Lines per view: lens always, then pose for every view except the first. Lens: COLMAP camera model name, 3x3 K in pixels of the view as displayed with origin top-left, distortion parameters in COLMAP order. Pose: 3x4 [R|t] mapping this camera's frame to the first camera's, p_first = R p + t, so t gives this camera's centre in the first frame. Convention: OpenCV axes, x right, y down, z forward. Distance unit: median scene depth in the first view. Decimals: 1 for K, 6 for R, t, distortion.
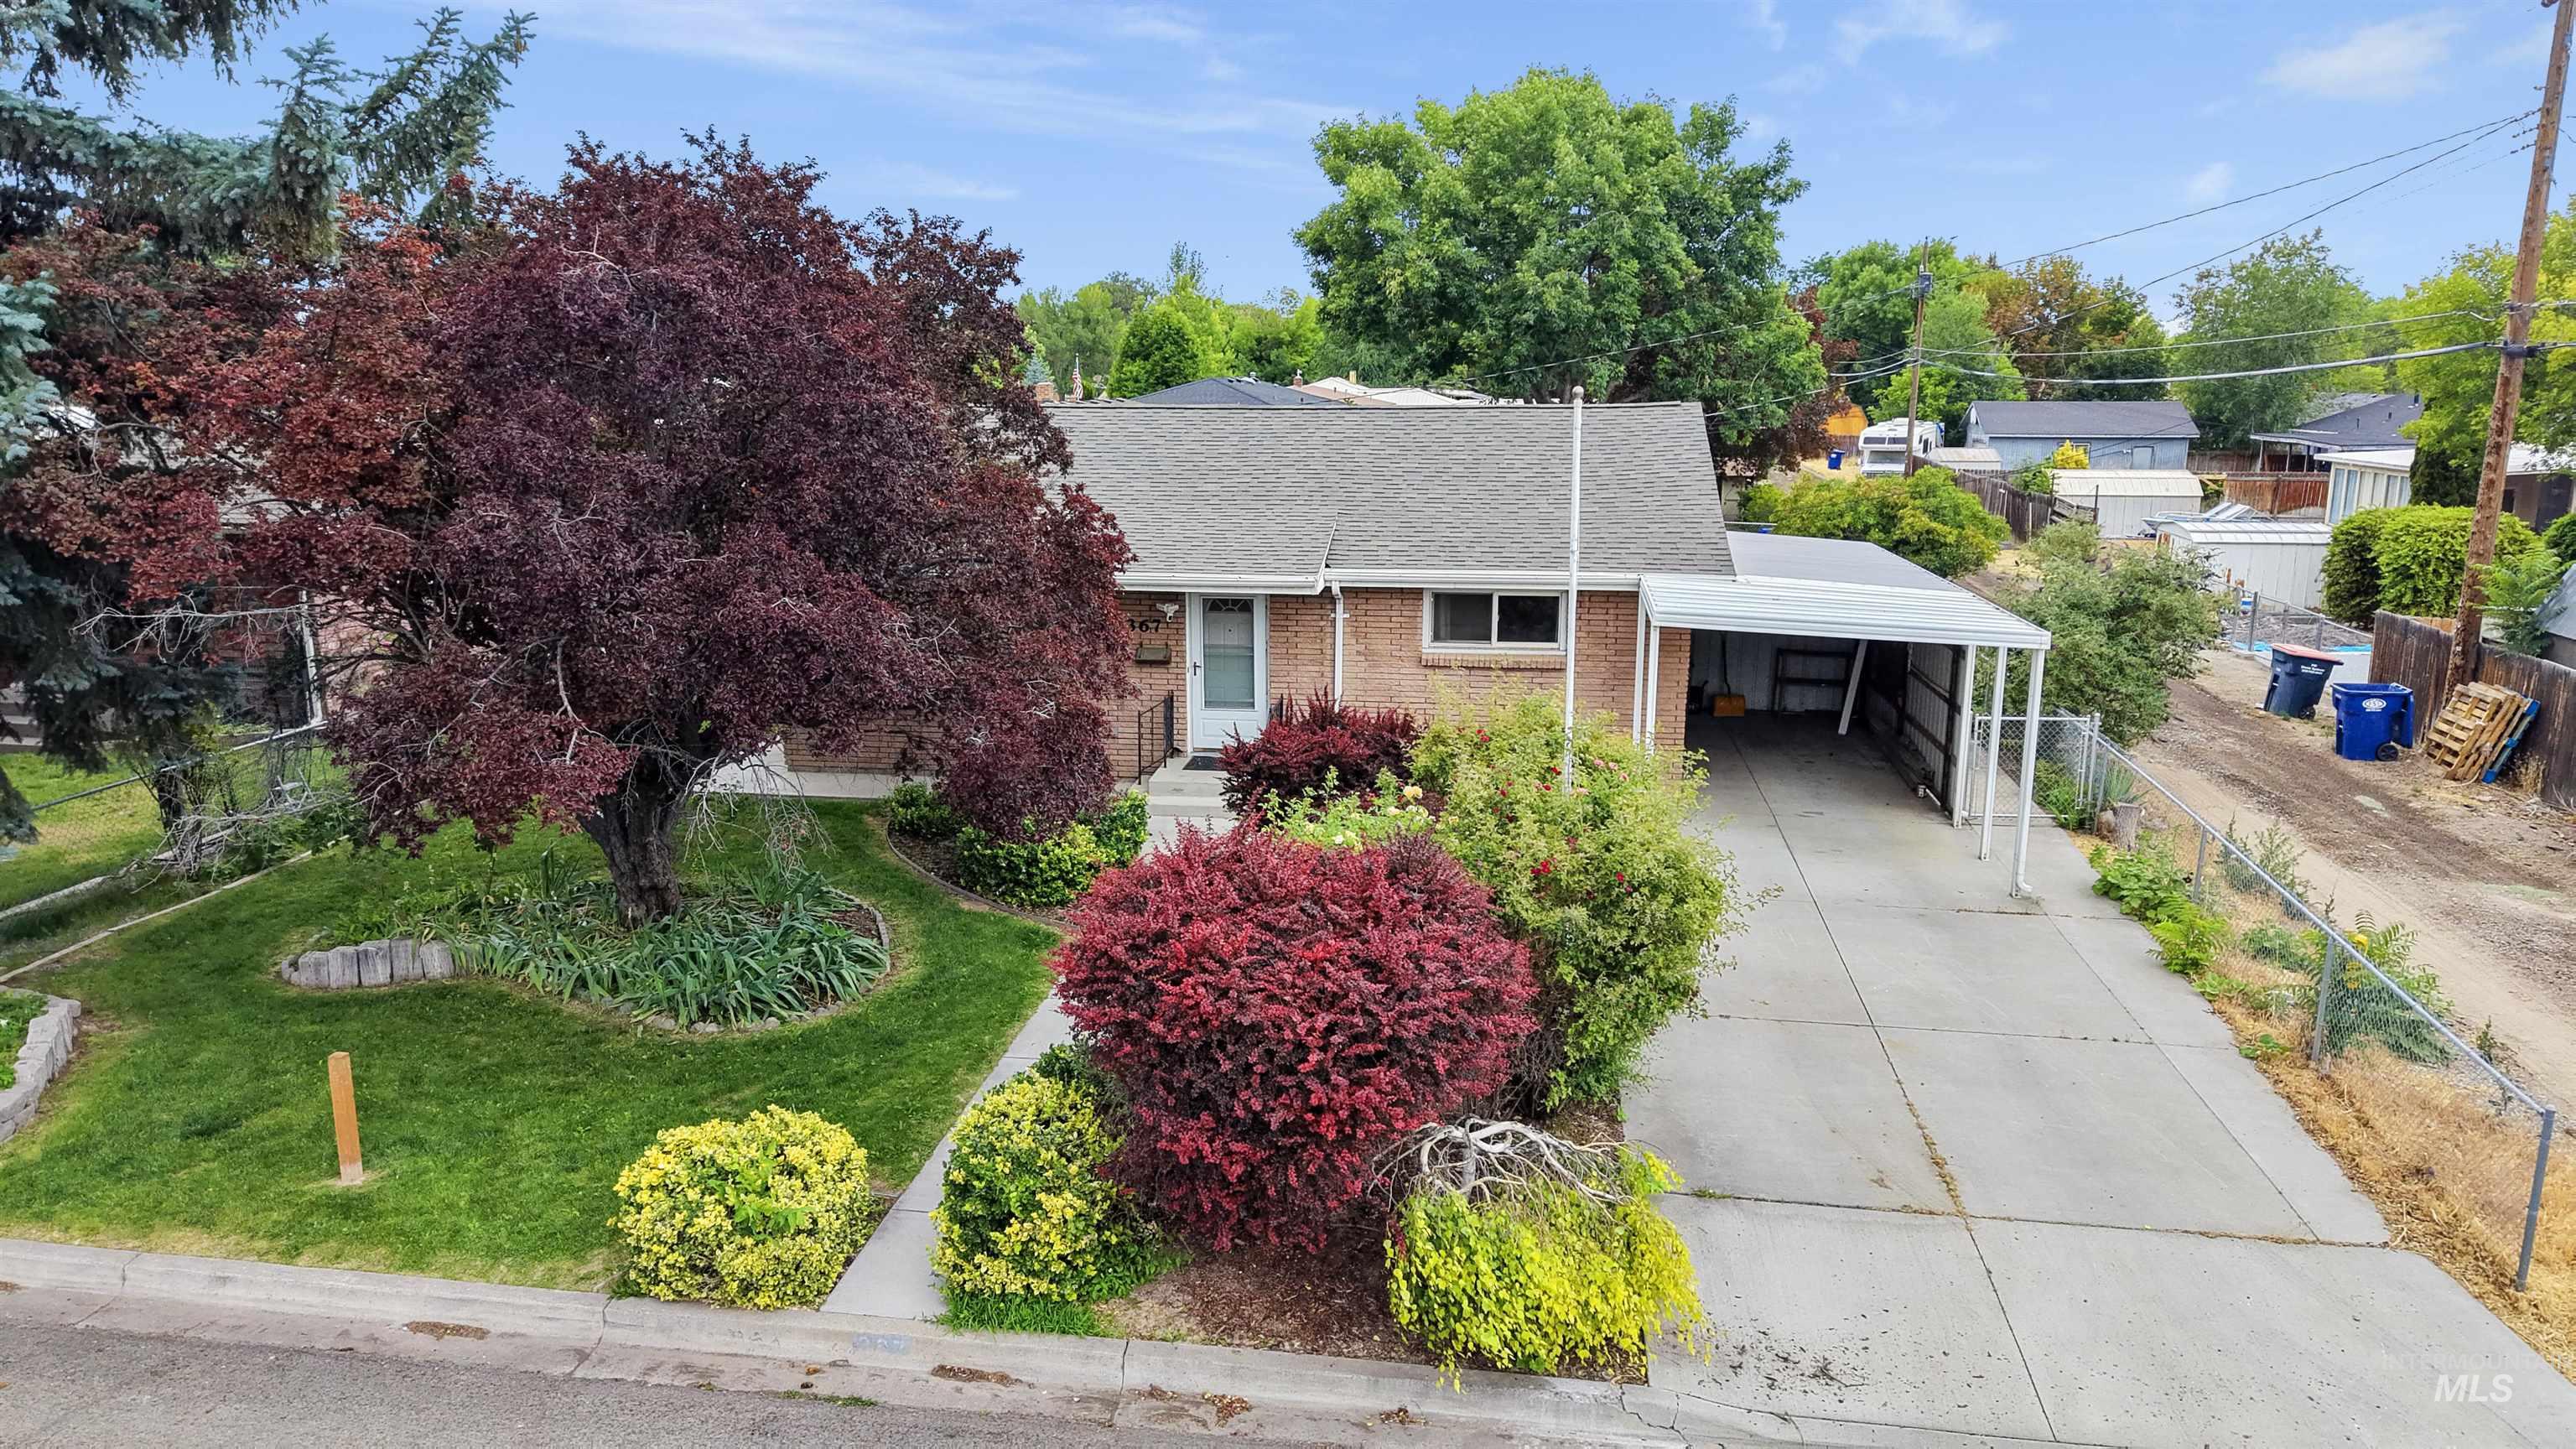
lens RADIAL K [[1794.1, 0, 1293.5], [0, 1794.1, 728.7], [0, 0, 1]] dist [0.009467, -0.002808]
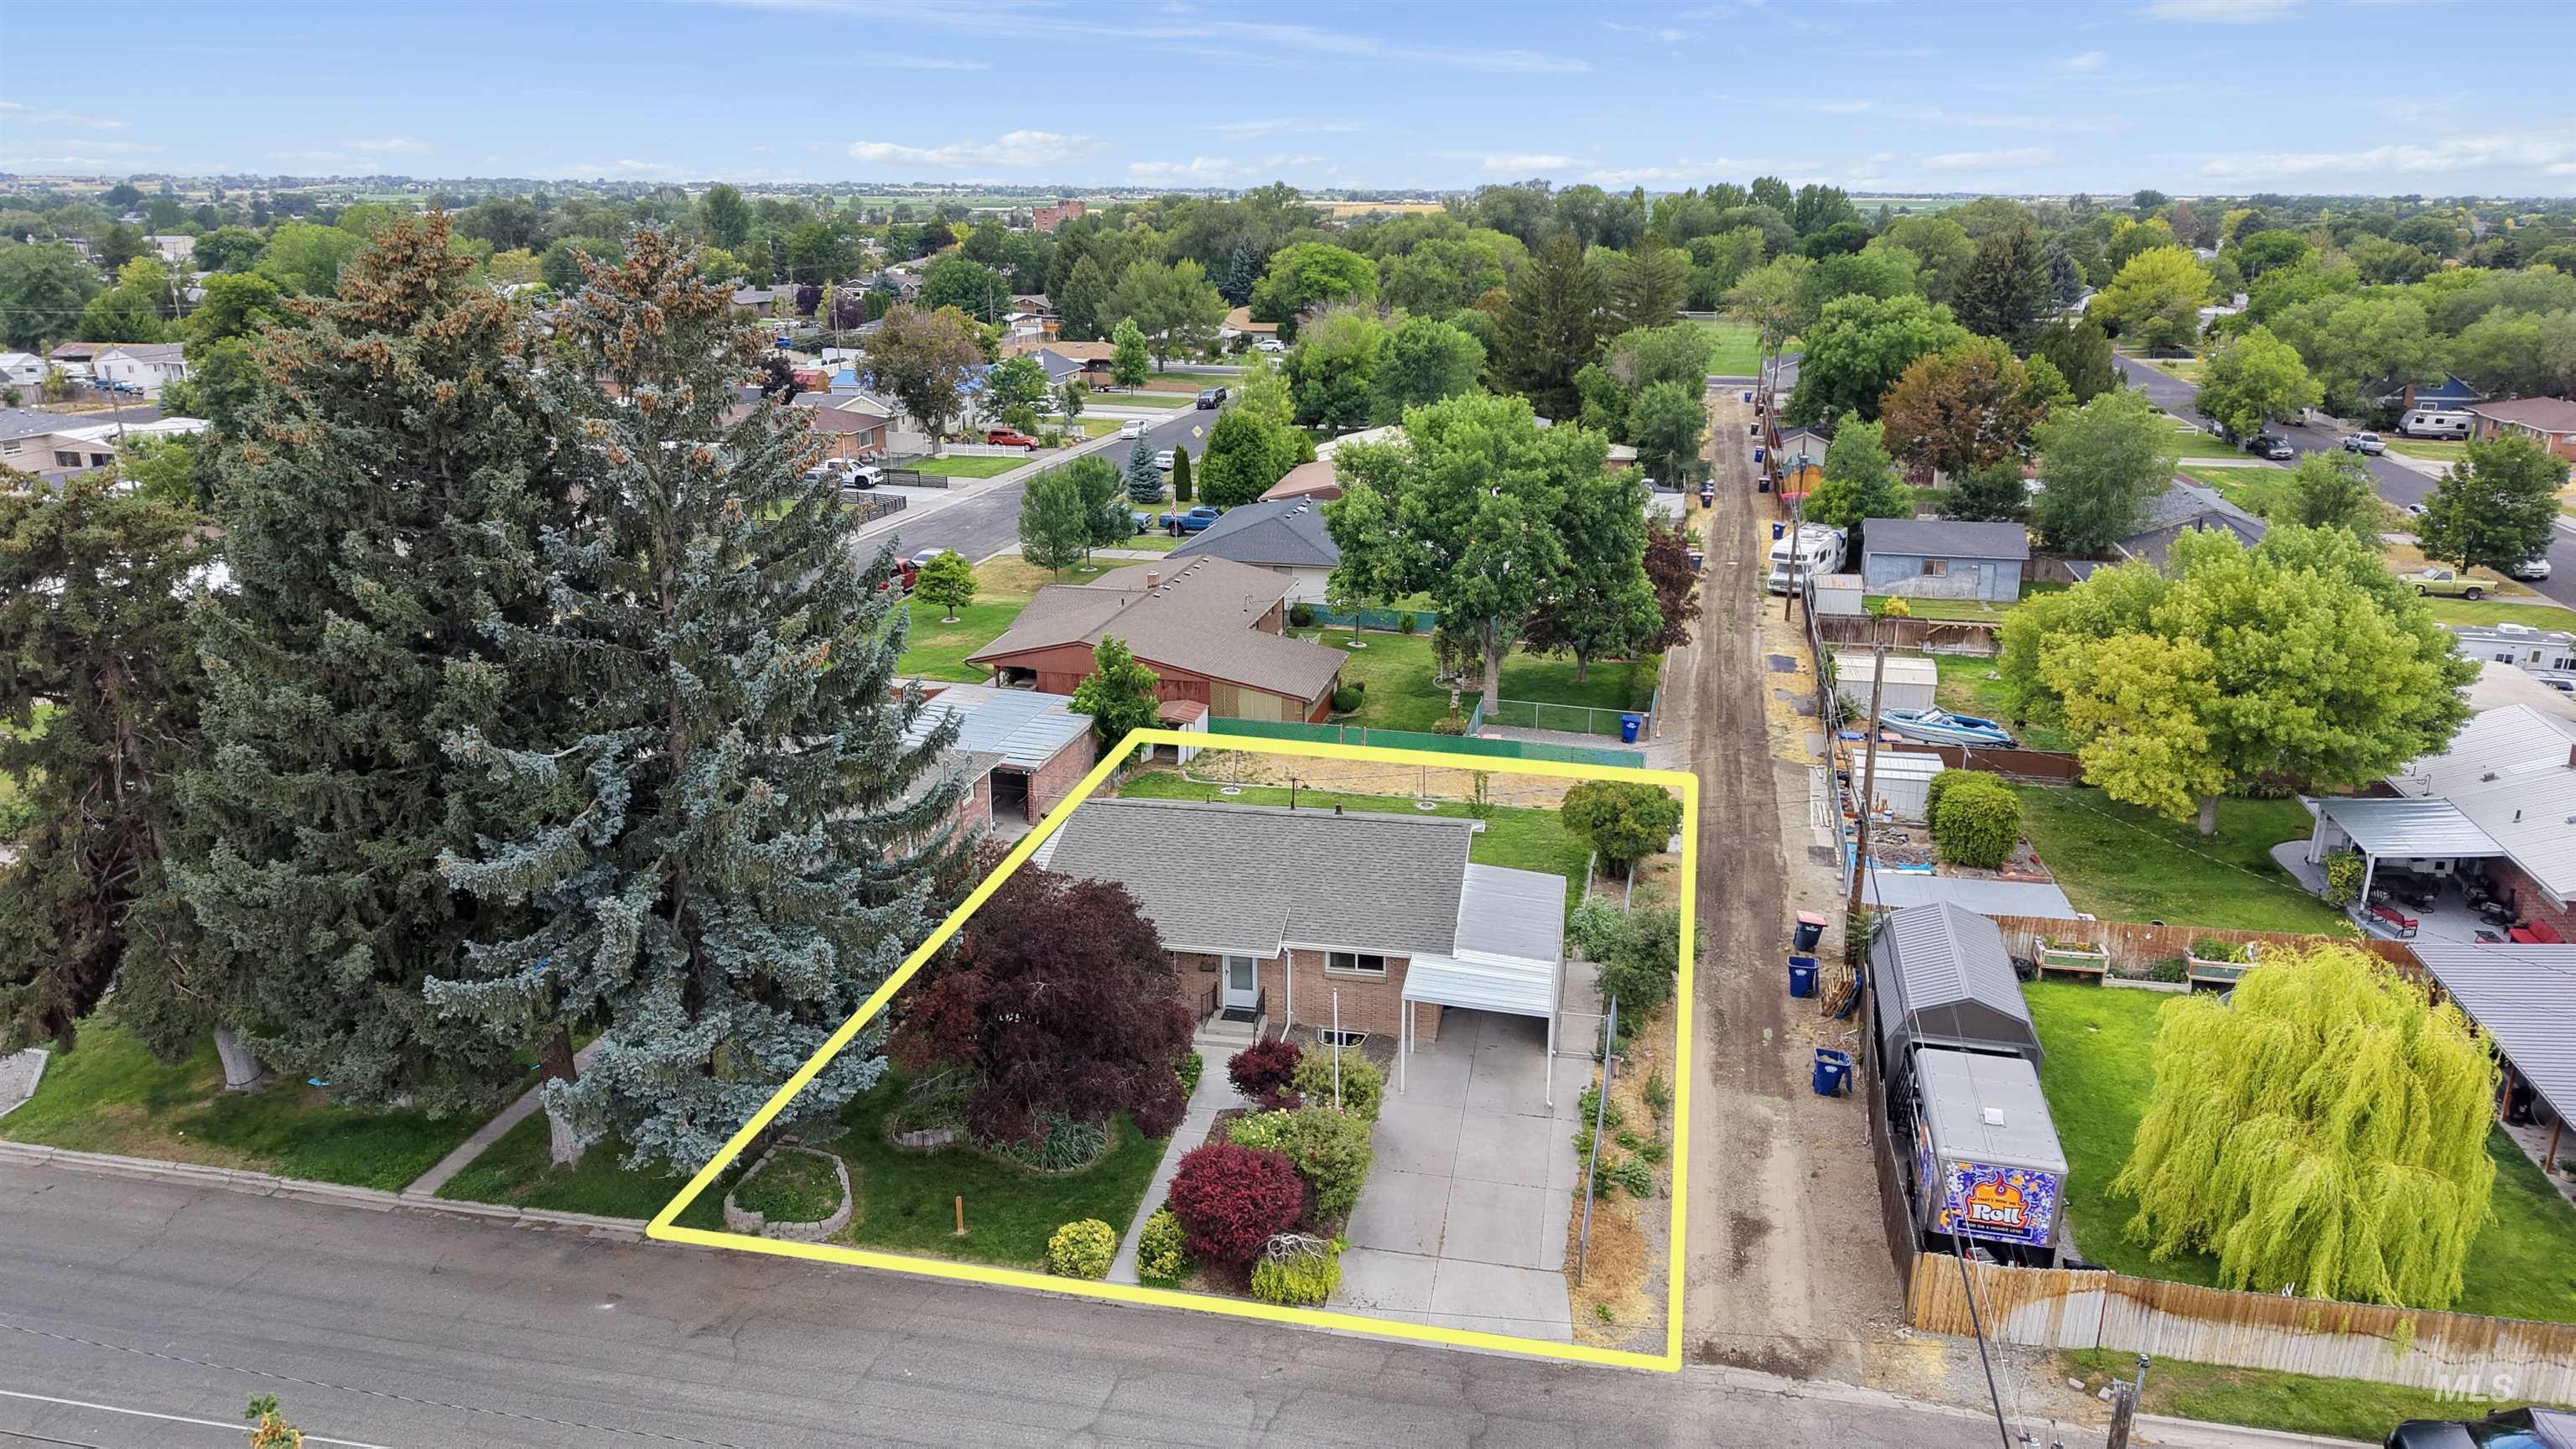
lens RADIAL K [[1794.1, 0, 1286.5], [0, 1794.1, 724.5], [0, 0, 1]] dist [0.009467, -0.002808]
pose [[0.998349, 0.012113, -0.056148, 0.274281], [-0.007206, 0.996201, 0.086783, -1.035047], [0.056986, -0.086235, 0.994644, -2.323416]]
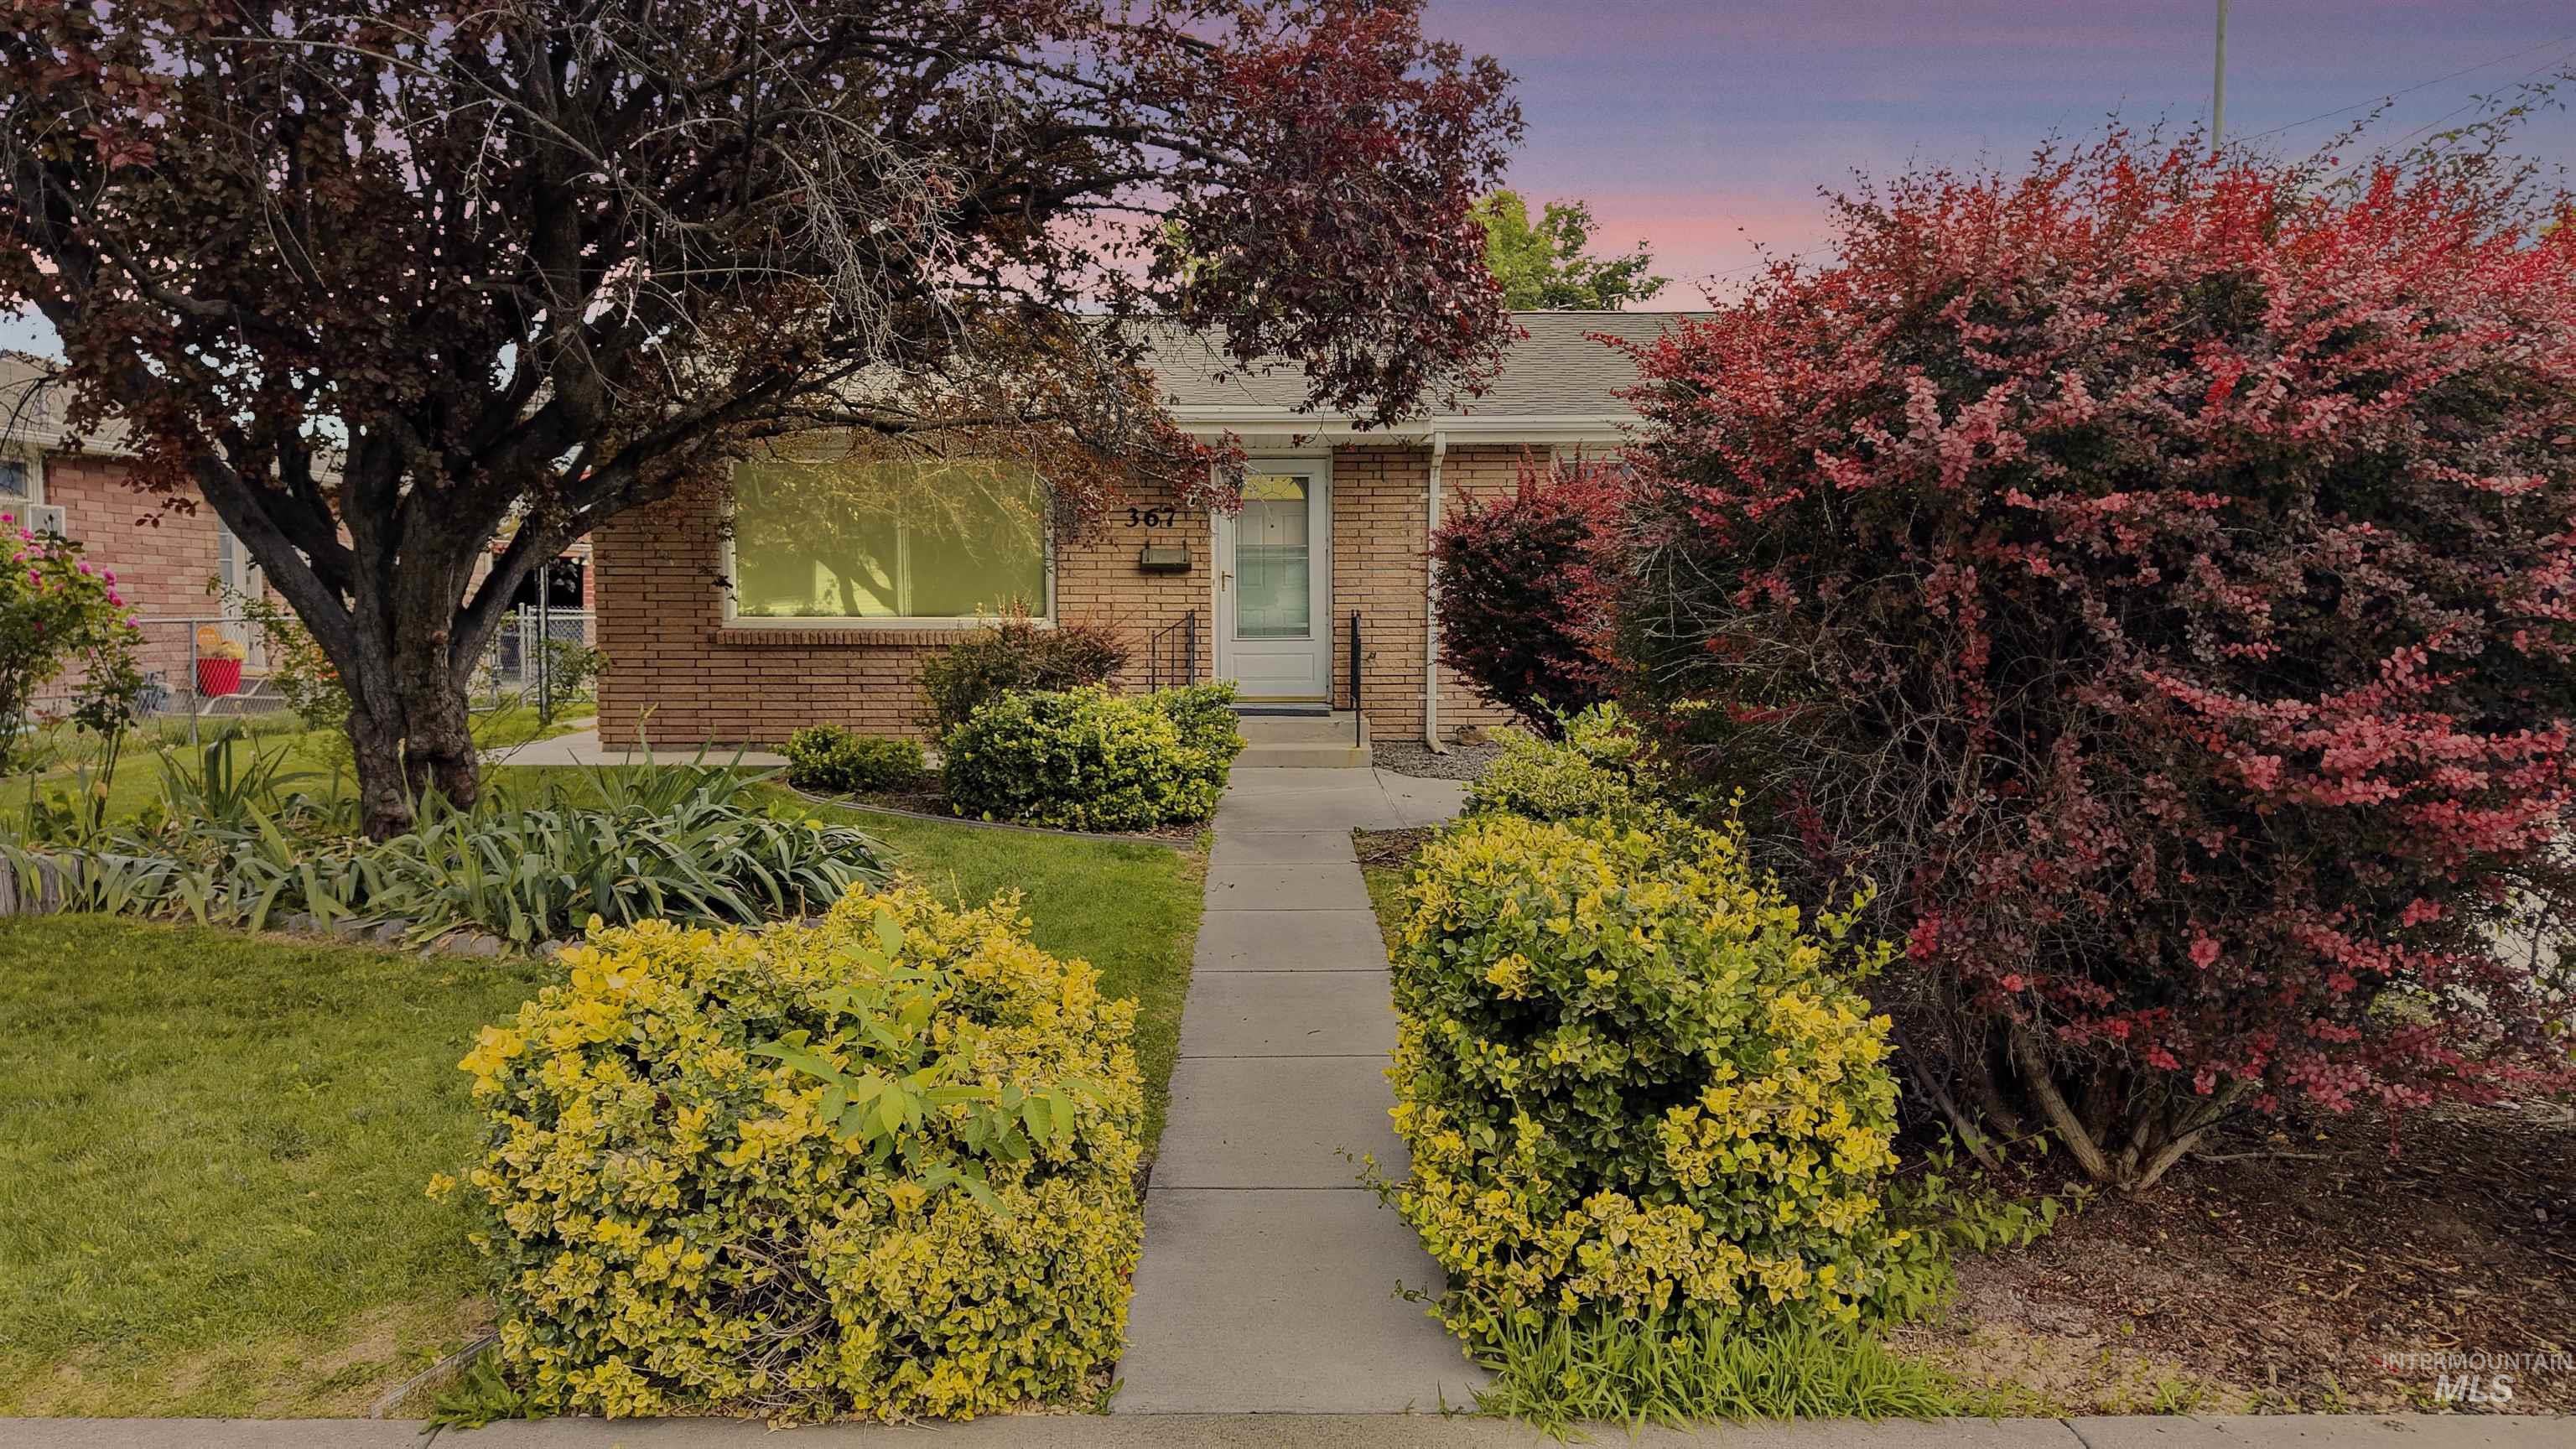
lens RADIAL K [[1794.1, 0, 1298.0], [0, 1794.1, 718.1], [0, 0, 1]] dist [0.009467, -0.002808]
pose [[0.987618, -0.014313, 0.156221, -0.261376], [0.036815, 0.989165, -0.142115, 0.230092], [-0.152495, 0.146107, 0.977445, 0.611100]]
